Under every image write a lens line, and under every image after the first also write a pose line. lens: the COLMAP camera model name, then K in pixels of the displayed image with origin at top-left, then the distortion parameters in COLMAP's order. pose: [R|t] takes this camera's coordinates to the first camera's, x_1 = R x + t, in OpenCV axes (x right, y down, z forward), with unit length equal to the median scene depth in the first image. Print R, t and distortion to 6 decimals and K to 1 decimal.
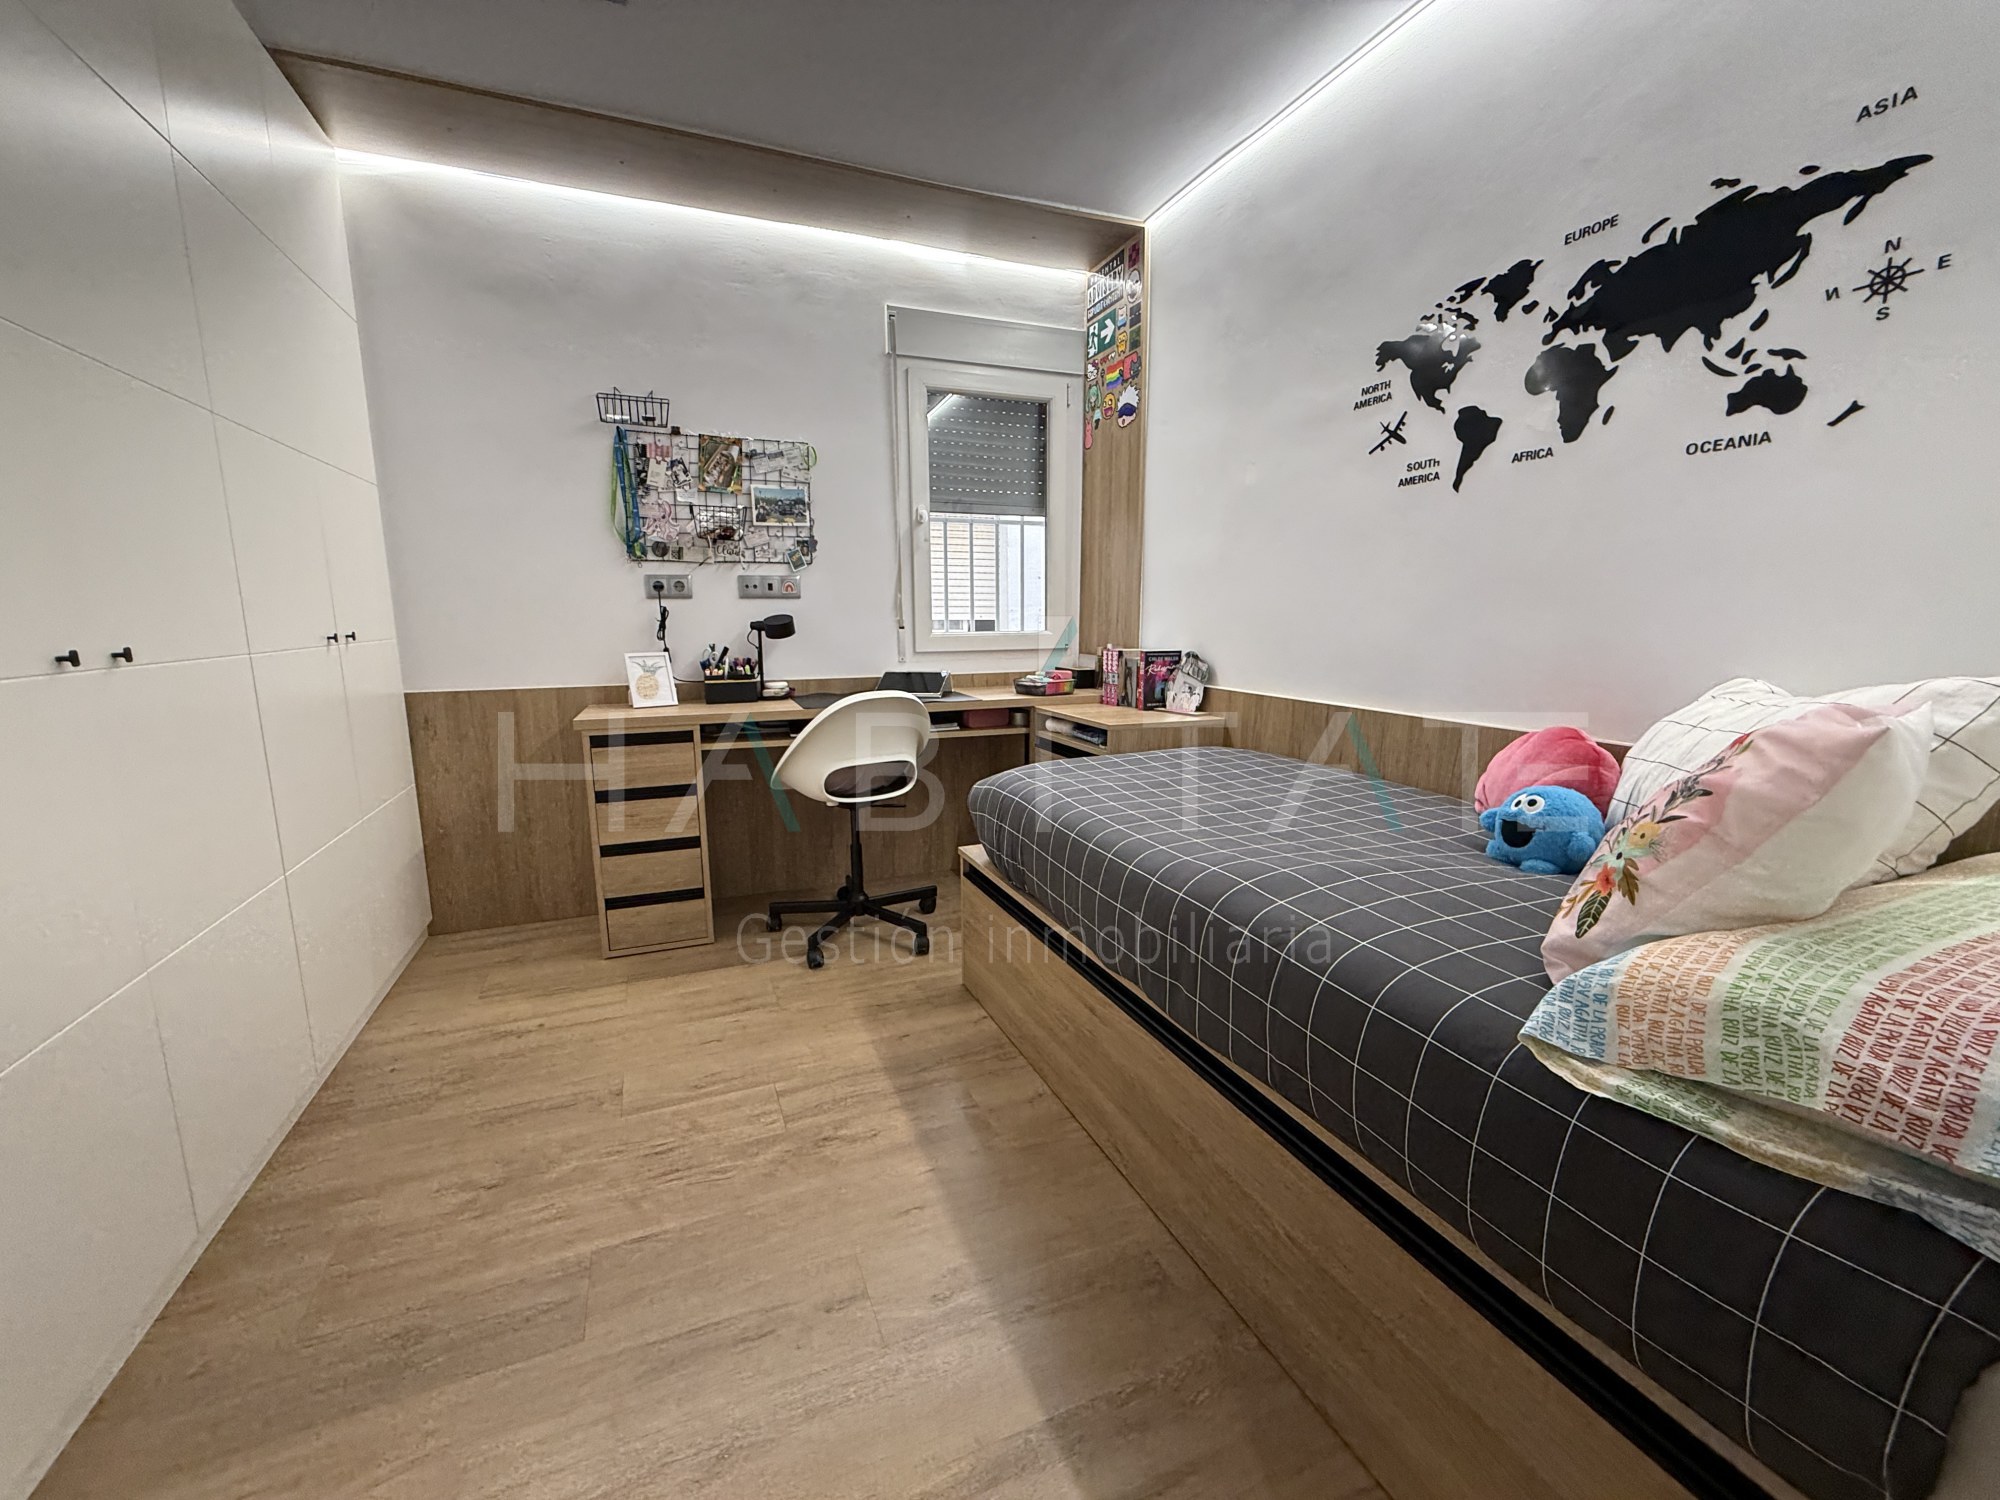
lens RADIAL K [[796.8, 0, 992.4], [0, 796.8, 750.9], [0, 0, 1]] dist [0.000284, -0.000258]
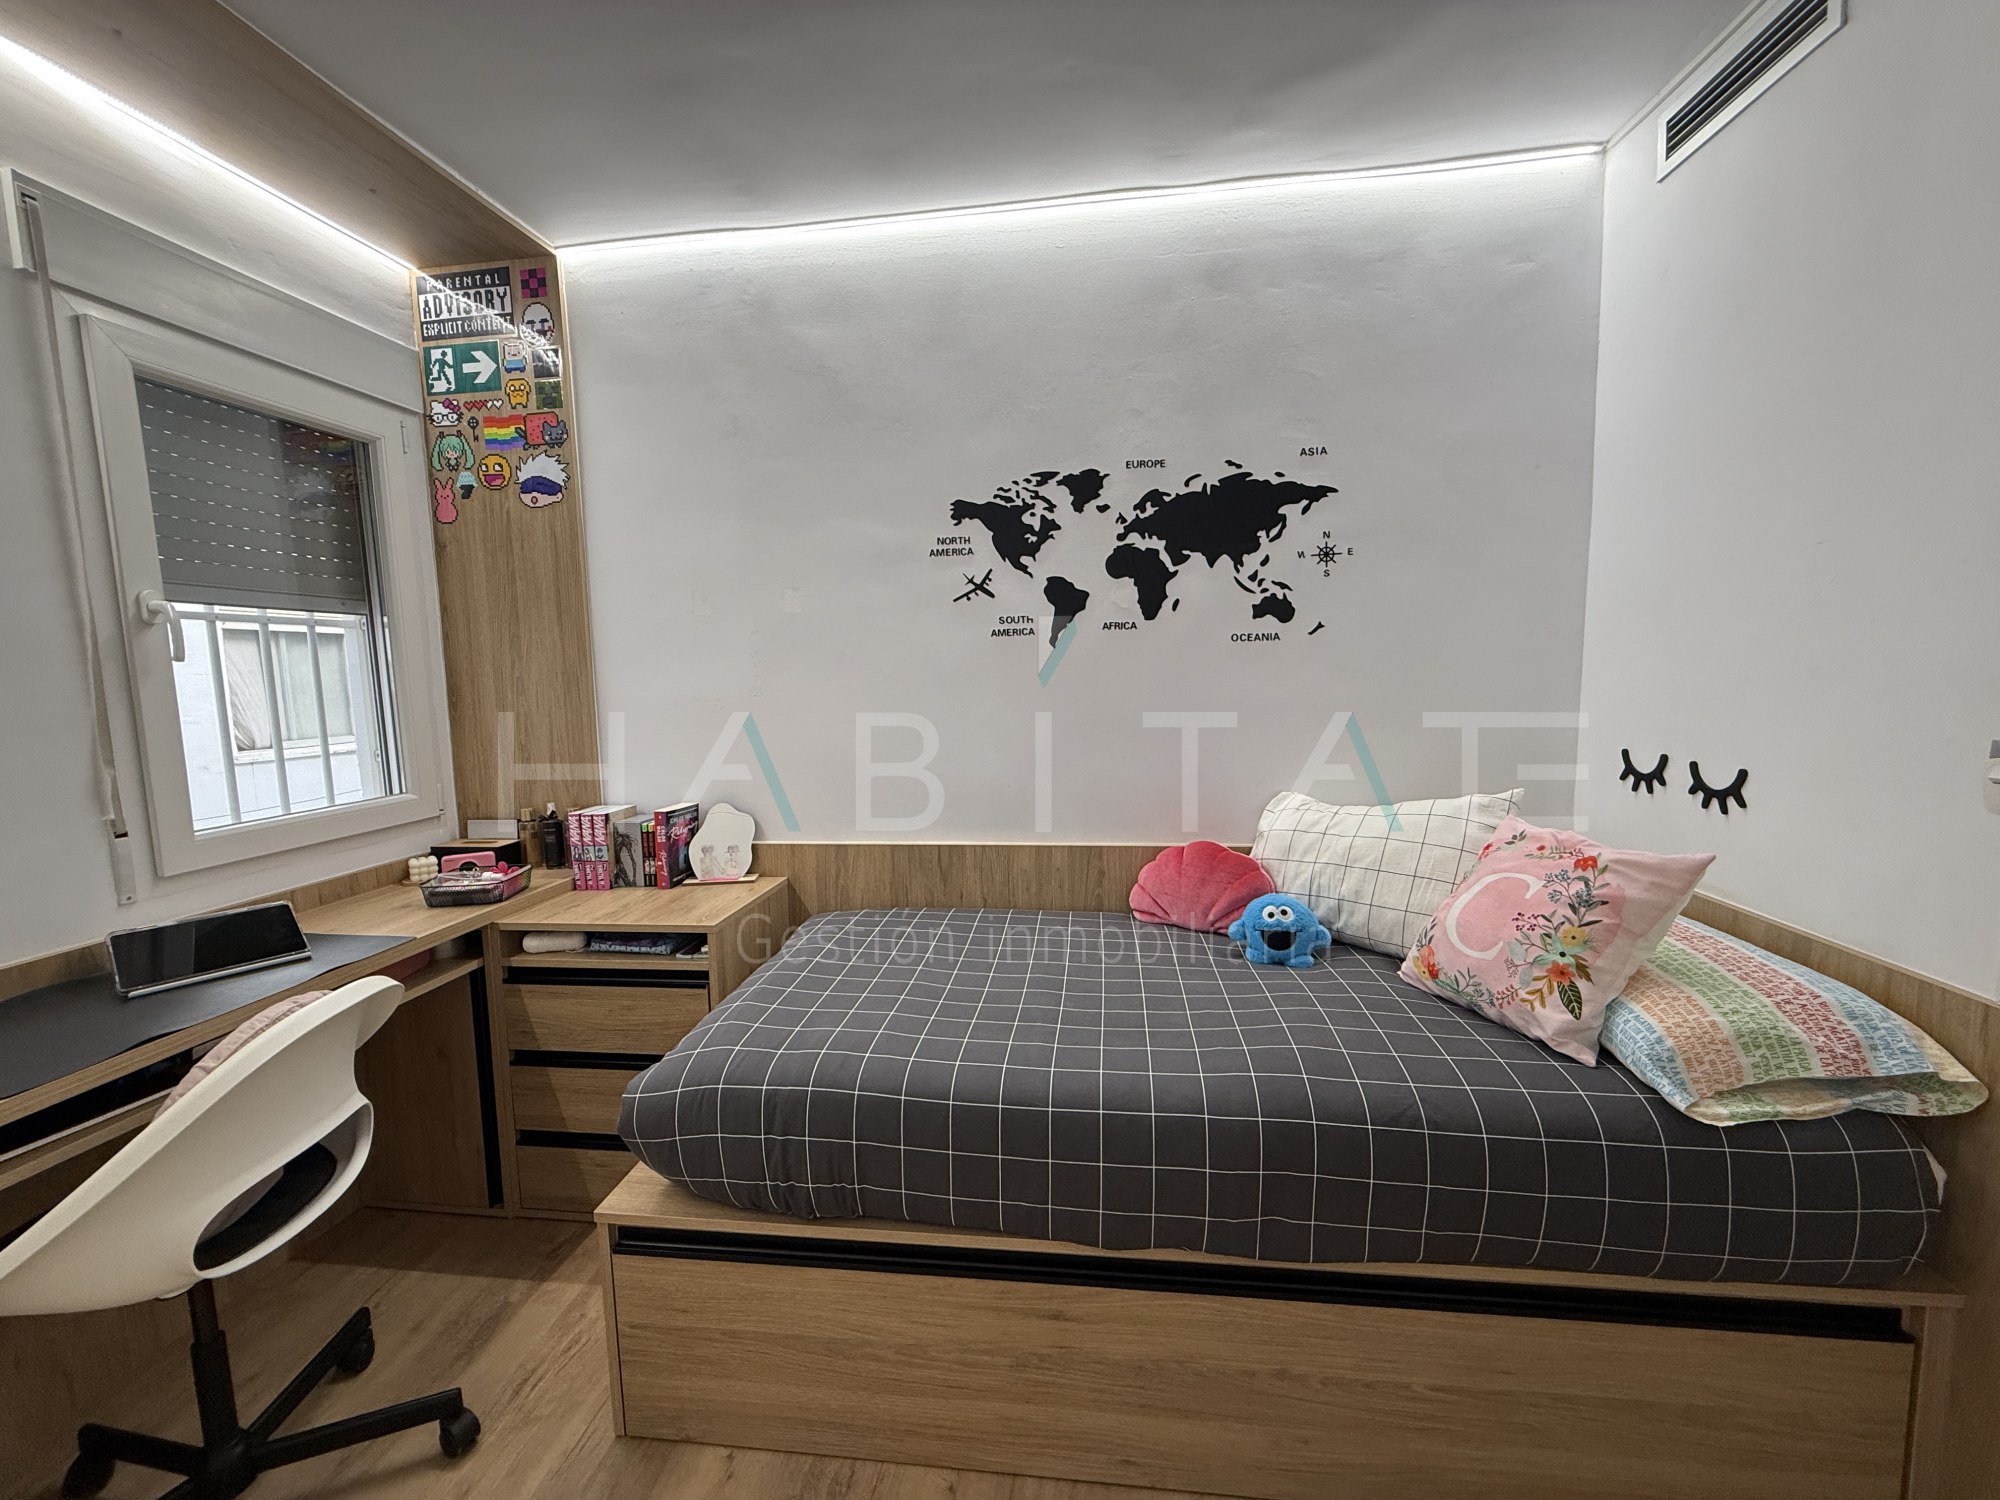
lens RADIAL K [[796.8, 0, 997.0], [0, 796.8, 750.9], [0, 0, 1]] dist [0.000284, -0.000258]
pose [[0.494597, -0.096176, 0.863785, -0.423317], [0.173117, 0.984845, 0.010529, -0.190213], [-0.851707, 0.144328, 0.503751, 0.478012]]
